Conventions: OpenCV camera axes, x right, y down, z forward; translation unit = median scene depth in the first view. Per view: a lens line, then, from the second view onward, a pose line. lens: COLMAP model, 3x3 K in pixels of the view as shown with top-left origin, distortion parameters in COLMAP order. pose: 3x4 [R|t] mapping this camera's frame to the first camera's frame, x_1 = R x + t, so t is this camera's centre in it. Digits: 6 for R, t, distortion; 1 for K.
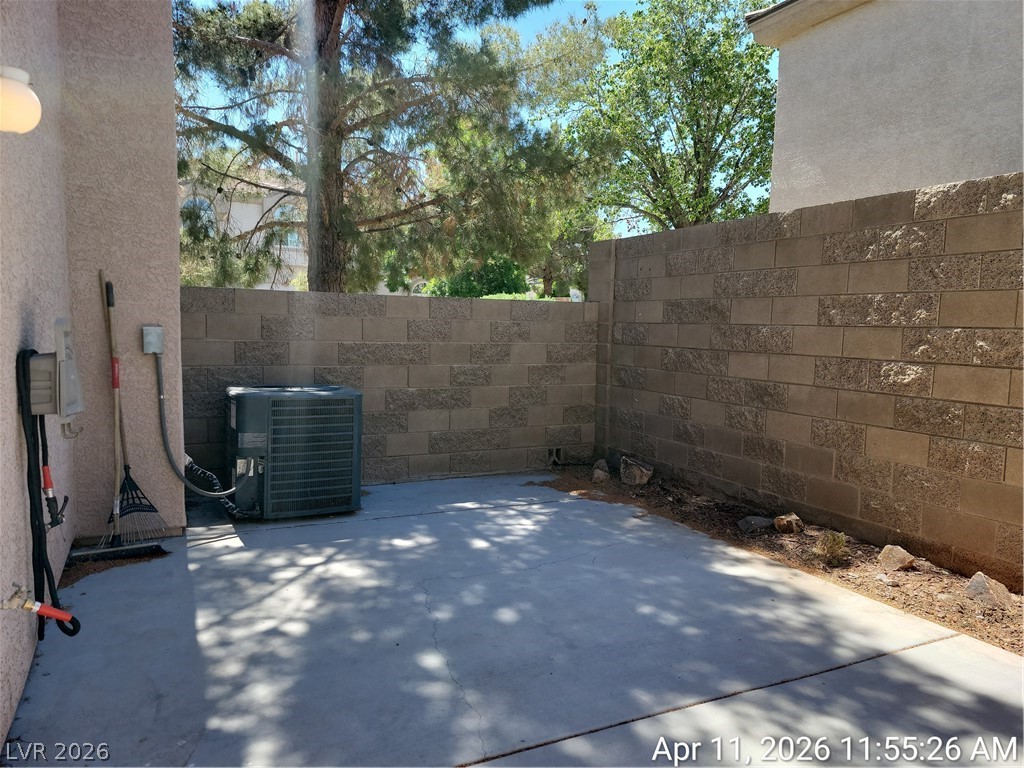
lens RADIAL K [[707.8, 0, 502.3], [0, 707.8, 377.0], [0, 0, 1]] dist [0.064363, -0.047295]
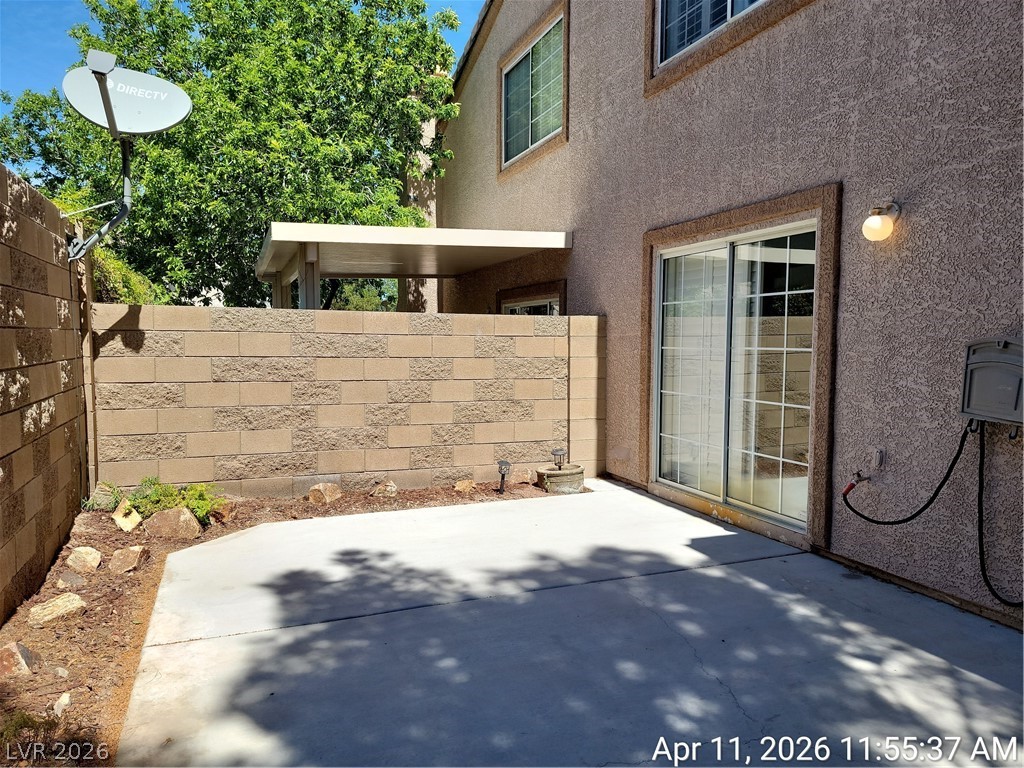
lens RADIAL K [[707.8, 0, 502.3], [0, 707.8, 377.0], [0, 0, 1]] dist [0.064363, -0.047295]
pose [[-0.995643, -0.039687, 0.084385, 0.113551], [-0.027393, 0.989466, 0.142150, -0.148571], [-0.089138, 0.139219, -0.986242, 1.970445]]
